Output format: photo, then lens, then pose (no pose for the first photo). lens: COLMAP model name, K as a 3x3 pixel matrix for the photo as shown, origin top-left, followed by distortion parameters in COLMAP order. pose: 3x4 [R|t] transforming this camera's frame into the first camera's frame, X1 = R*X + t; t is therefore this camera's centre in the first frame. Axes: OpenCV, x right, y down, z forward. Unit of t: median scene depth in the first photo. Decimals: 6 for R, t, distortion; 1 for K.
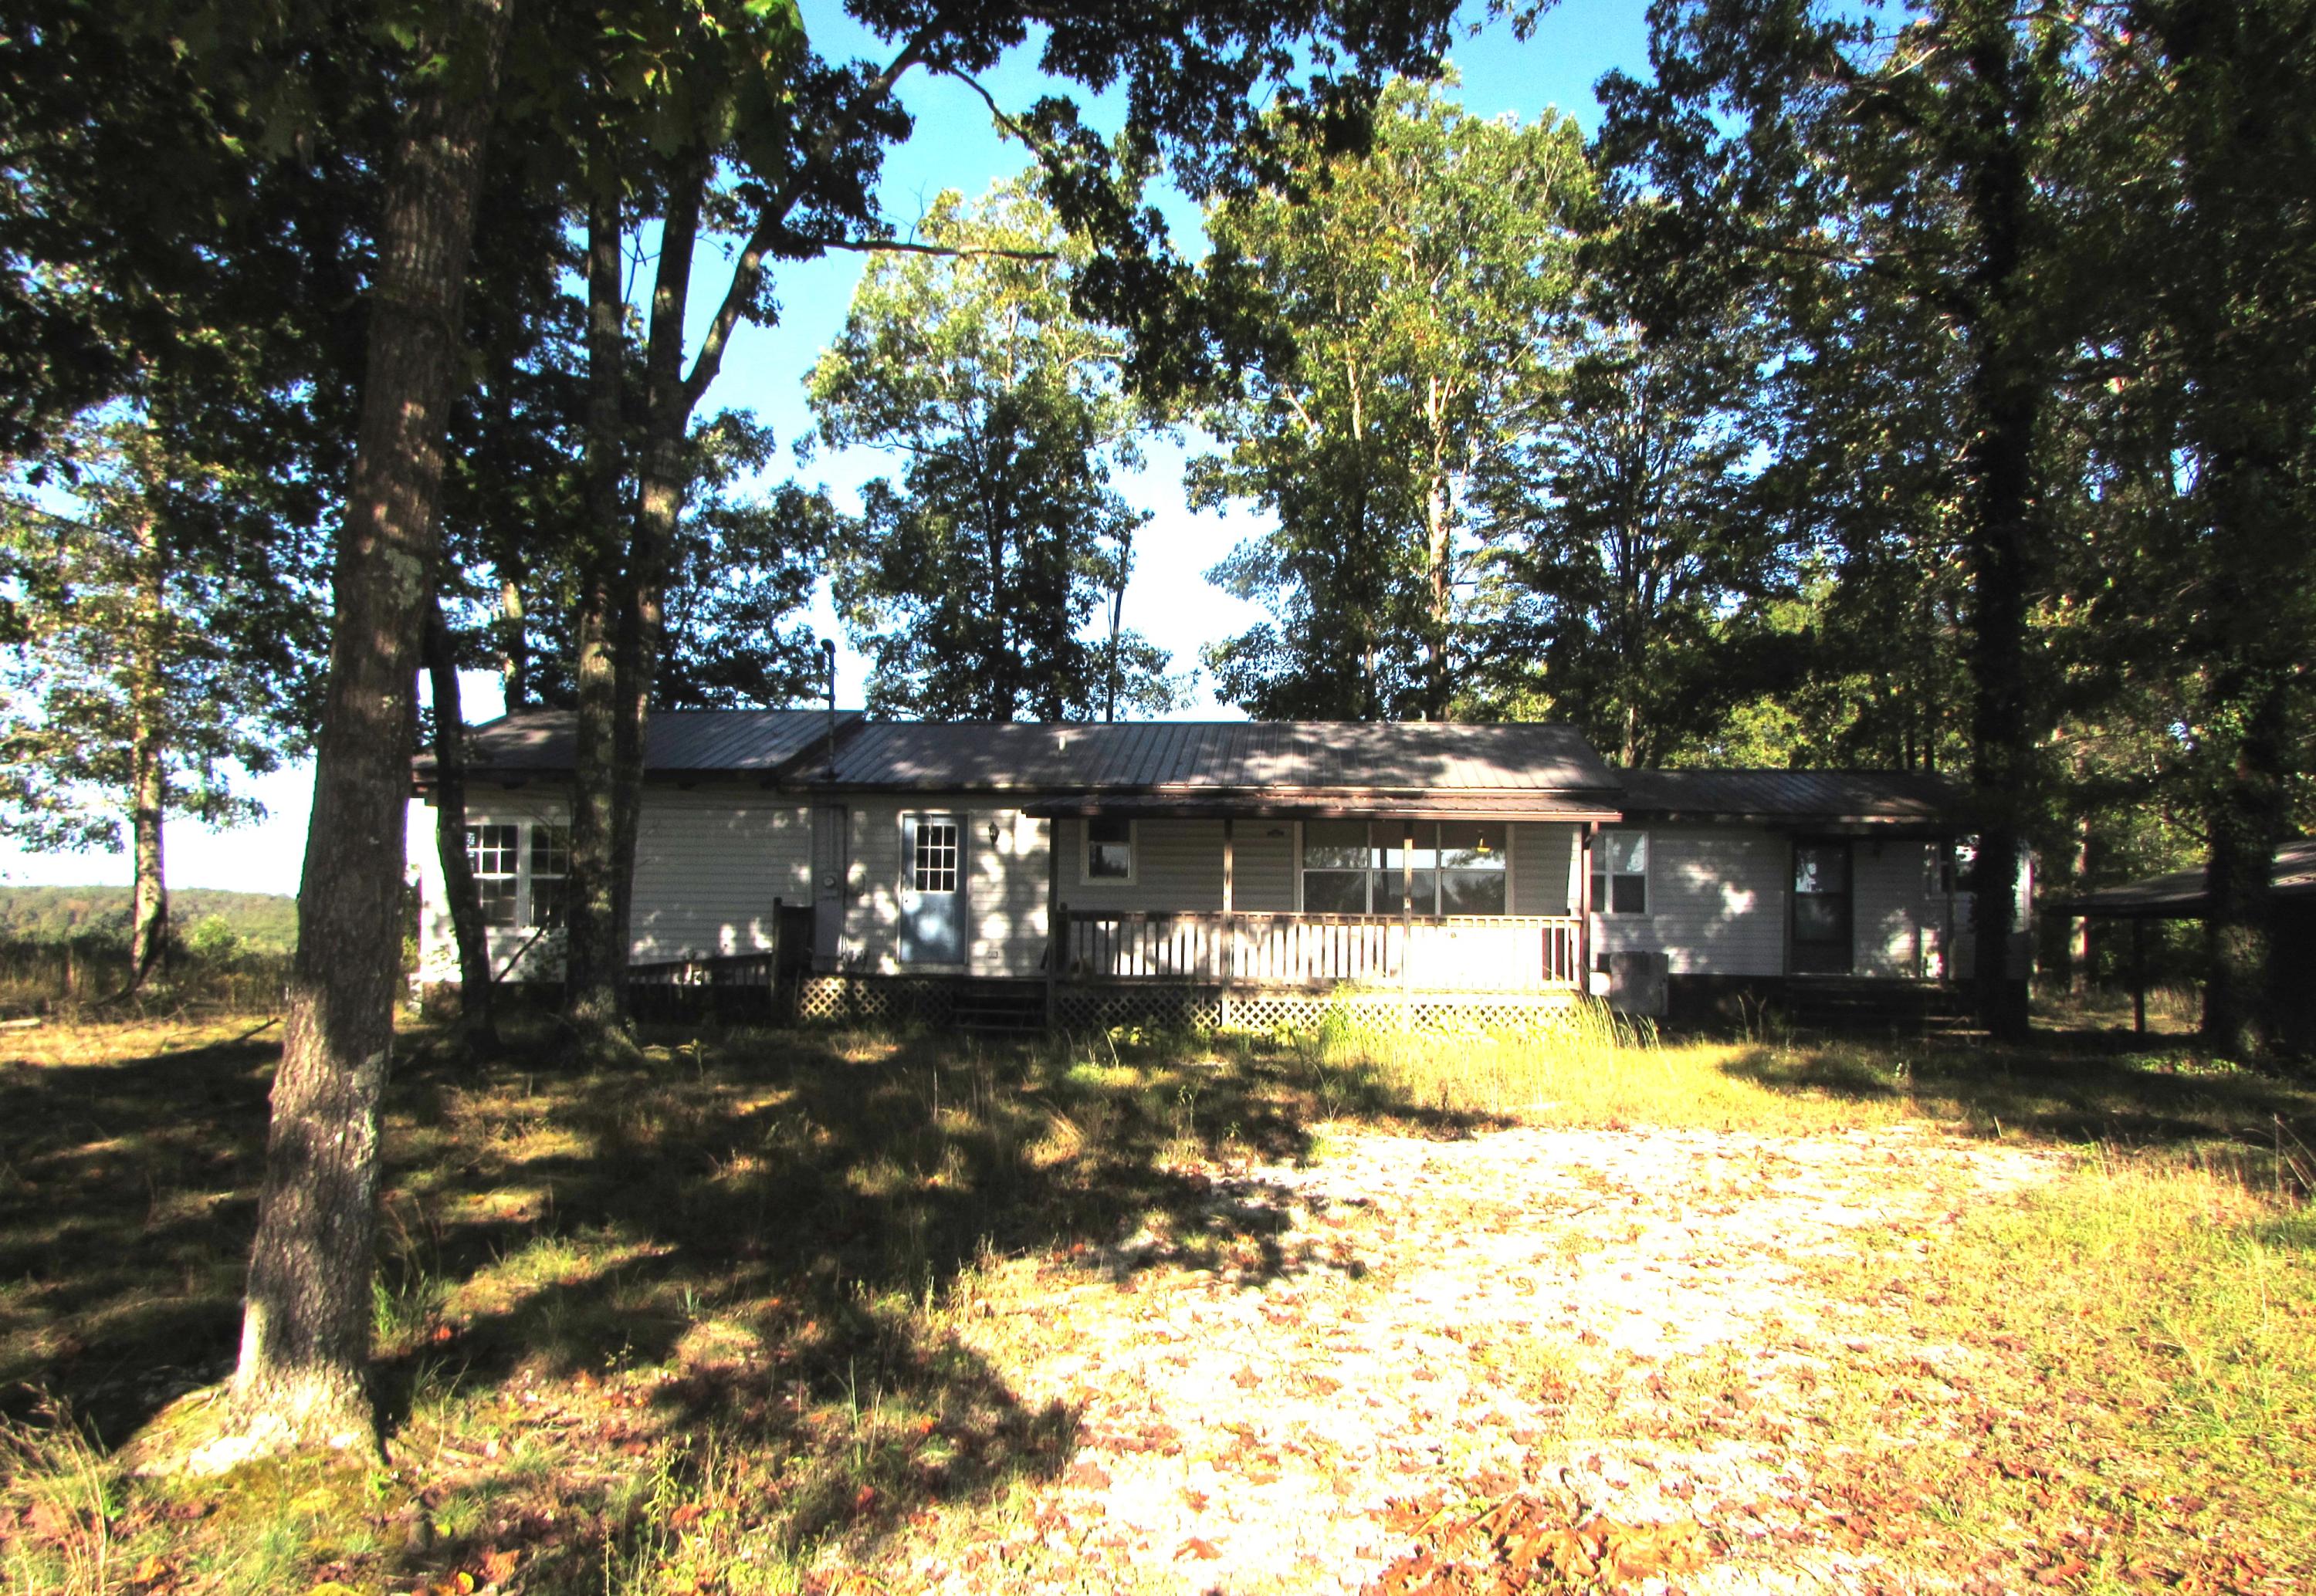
lens RADIAL K [[1630.2, 0, 1167.5], [0, 1630.2, 804.8], [0, 0, 1]] dist [-0.055189, 0.000262]
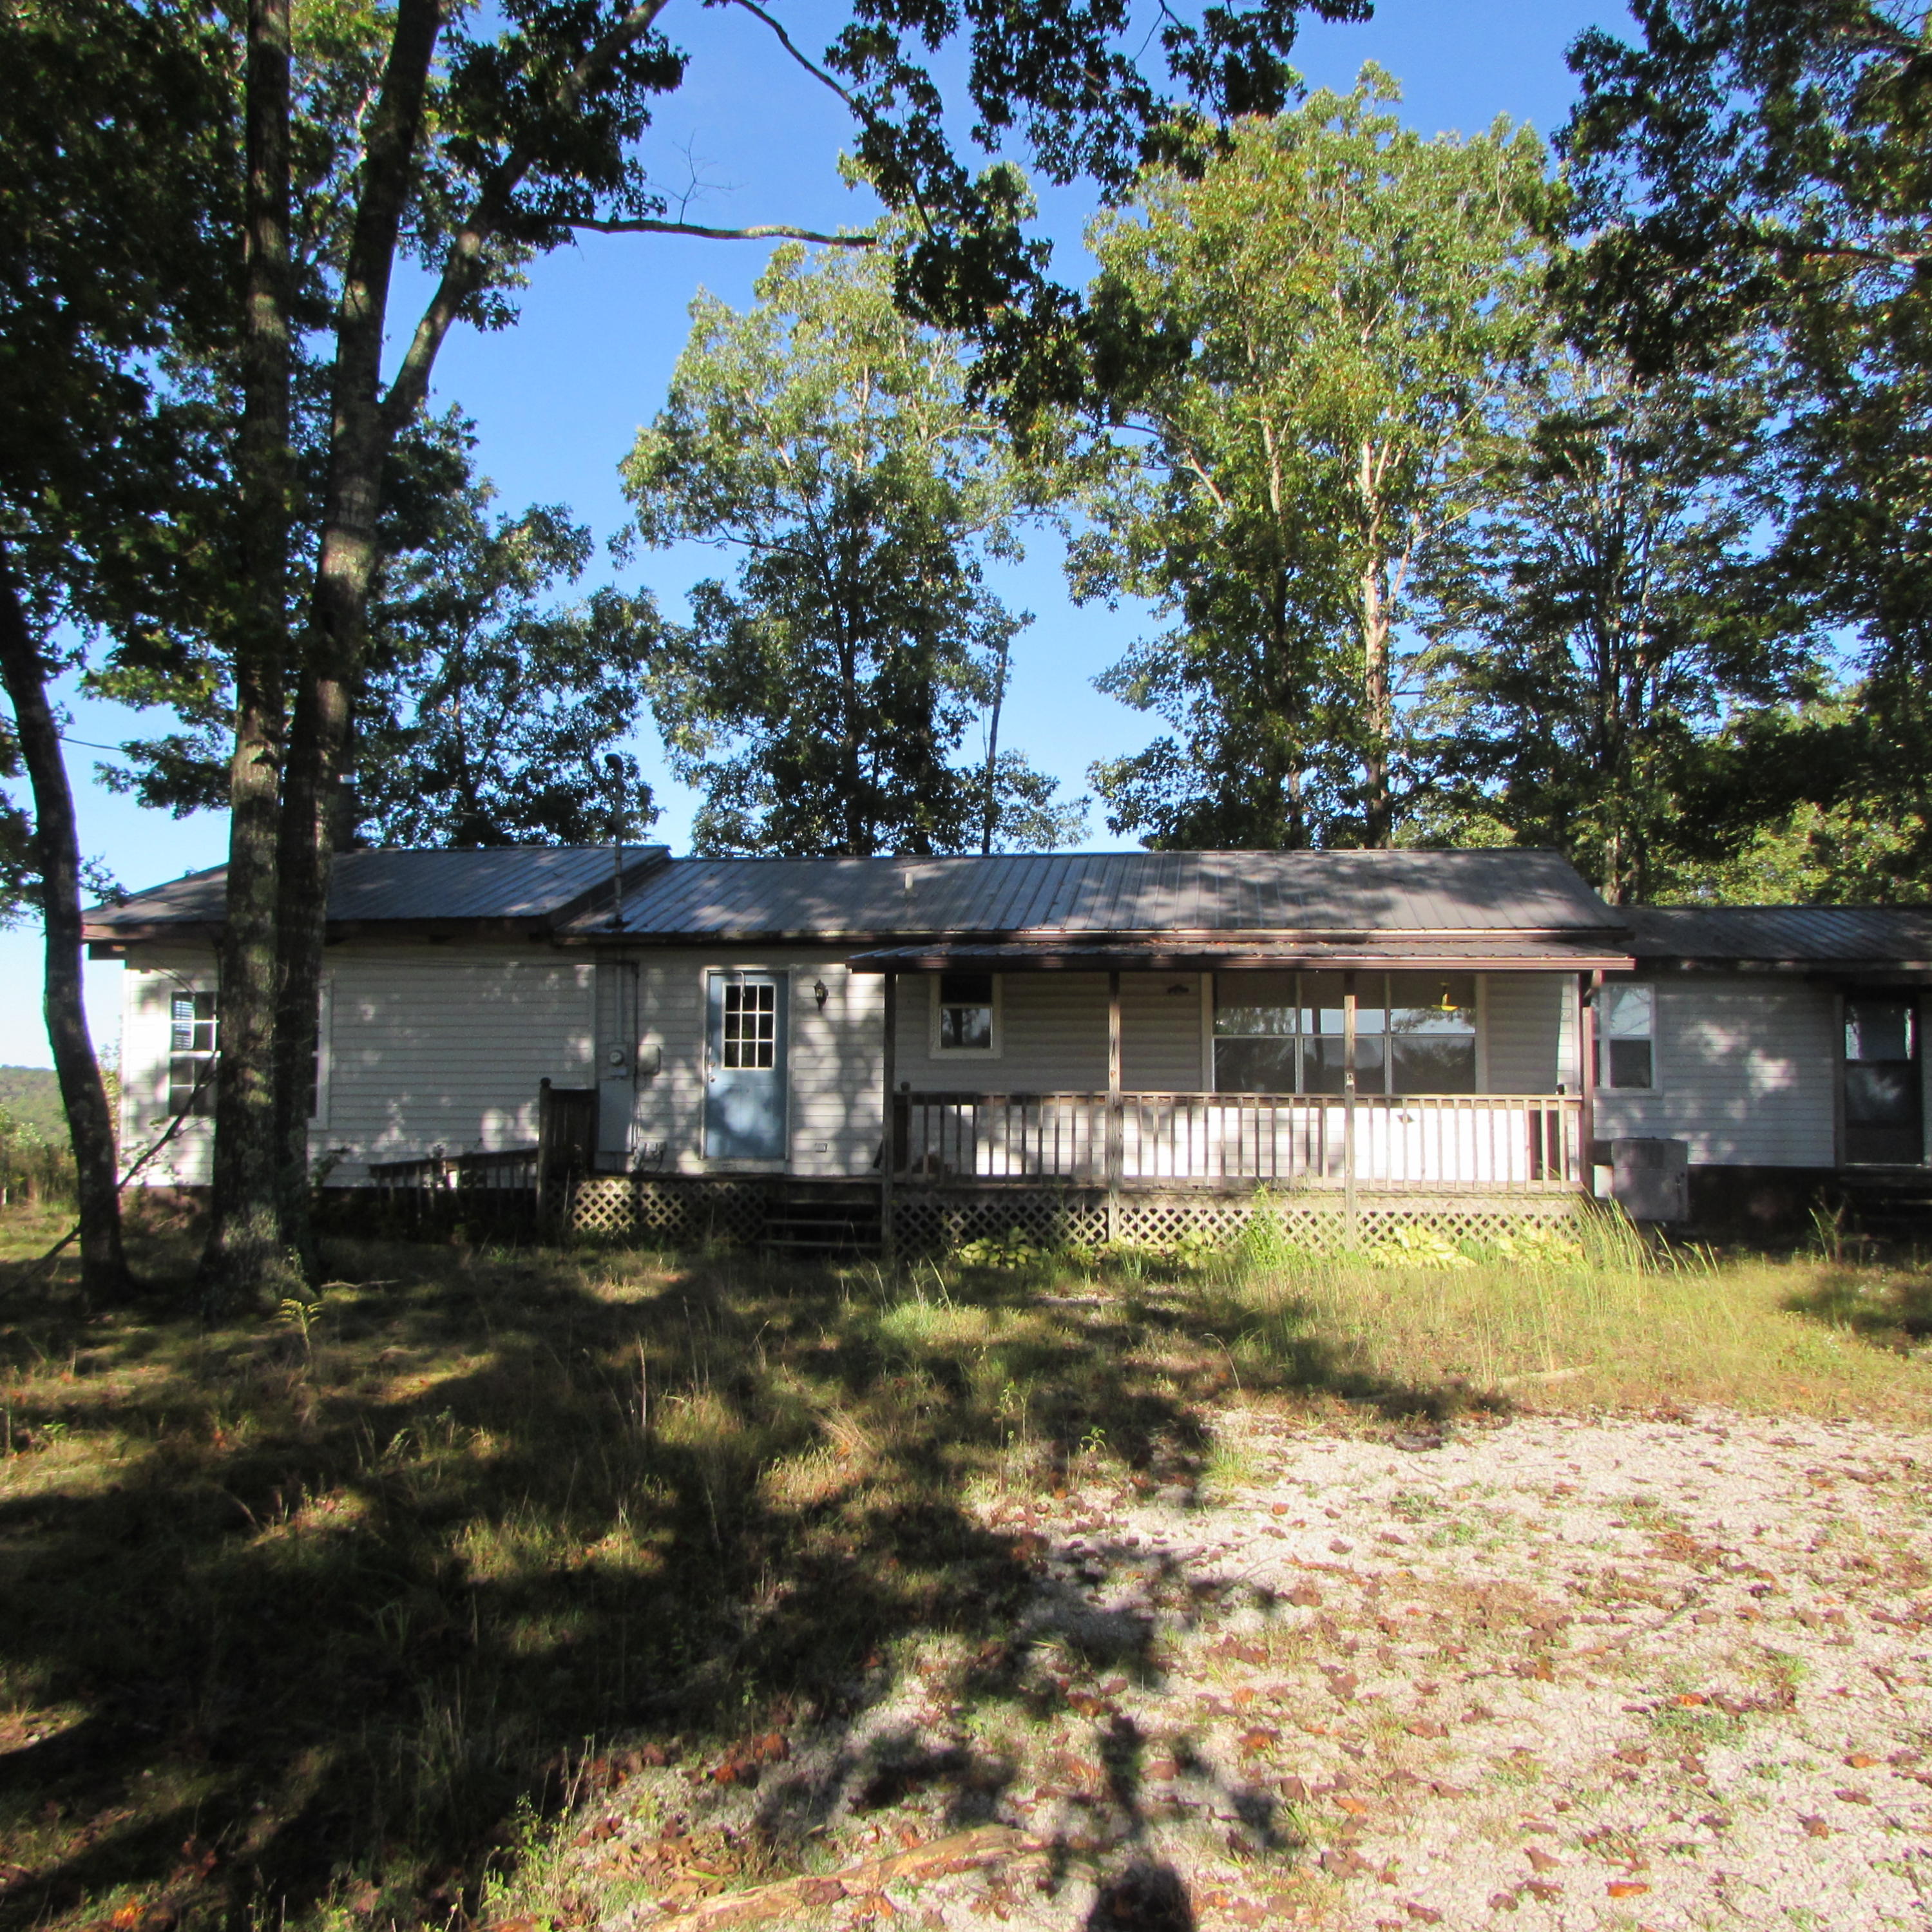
lens RADIAL K [[1795.3, 0, 965.6], [0, 1795.3, 933.8], [0, 0, 1]] dist [-0.057817, 0.034709]
pose [[0.998163, -0.012785, -0.059228, 0.009741], [0.011753, 0.999774, -0.017737, 0.002678], [0.059442, 0.017009, 0.998087, 0.081051]]
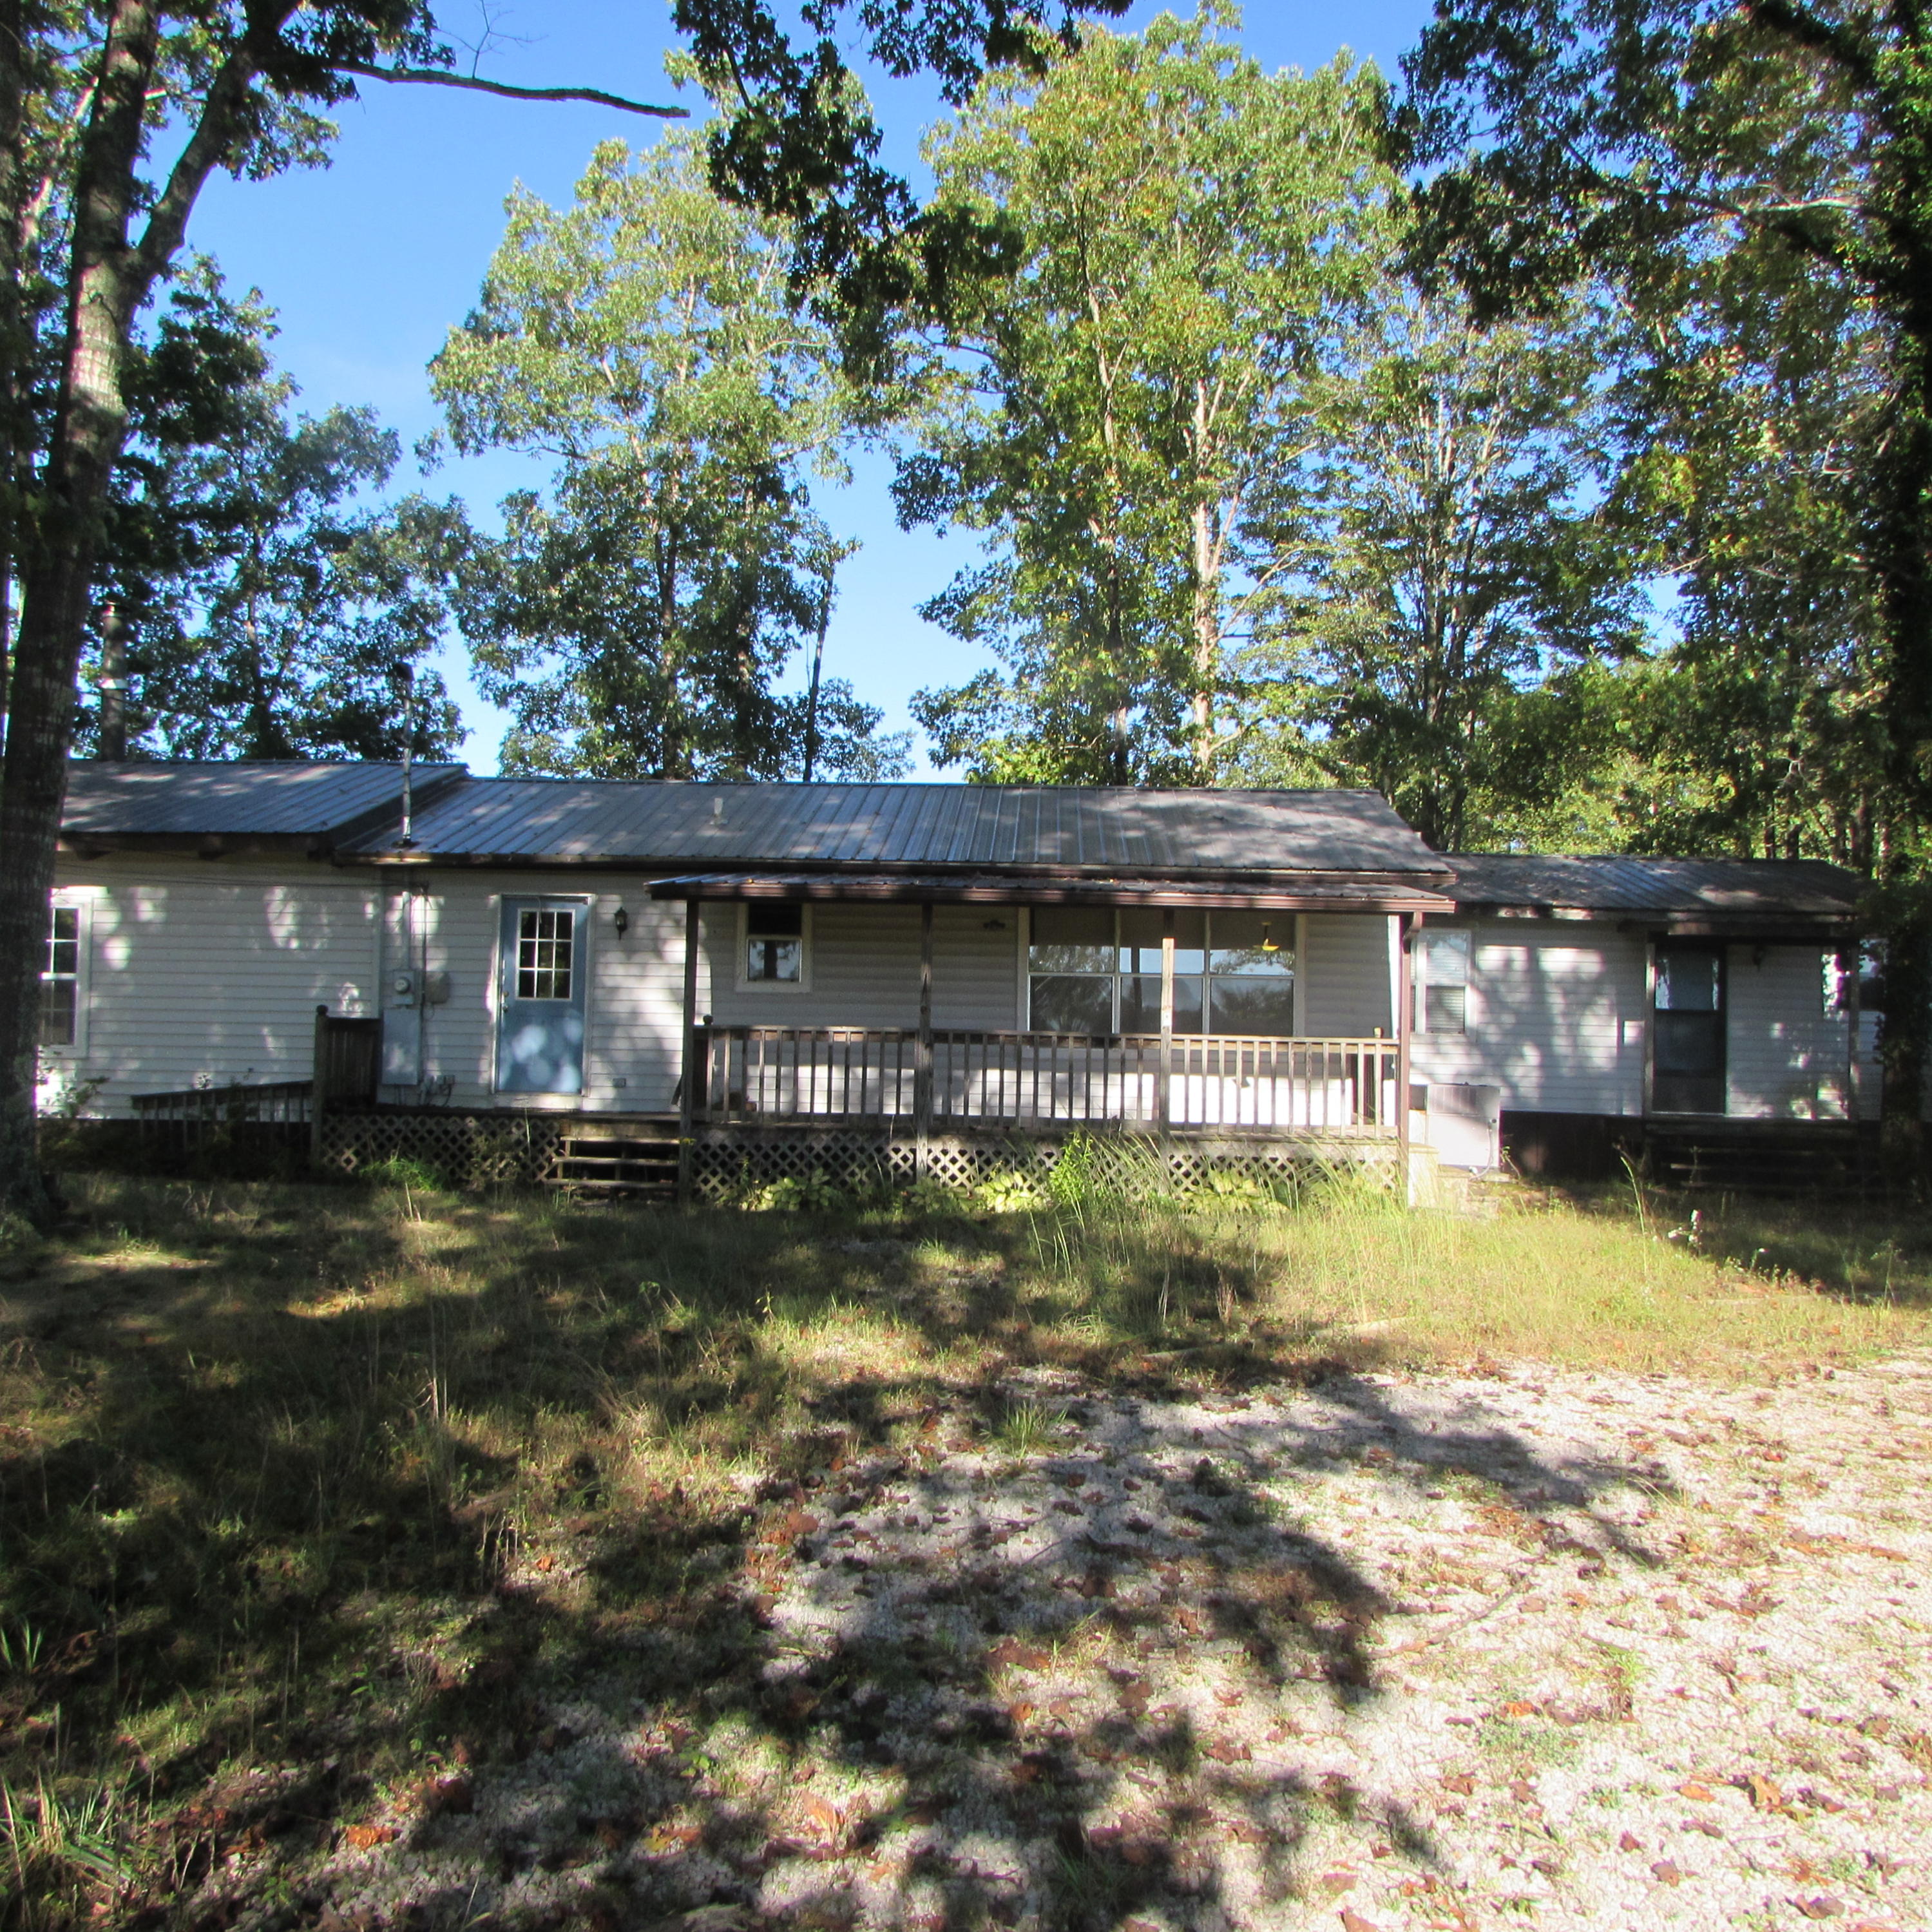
lens RADIAL K [[1795.3, 0, 965.6], [0, 1795.3, 933.8], [0, 0, 1]] dist [-0.057817, 0.034709]
pose [[0.999267, 0.009083, 0.037176, 0.013487], [-0.009674, 0.999829, 0.015764, 0.005083], [-0.037026, -0.016112, 0.999184, 0.100977]]
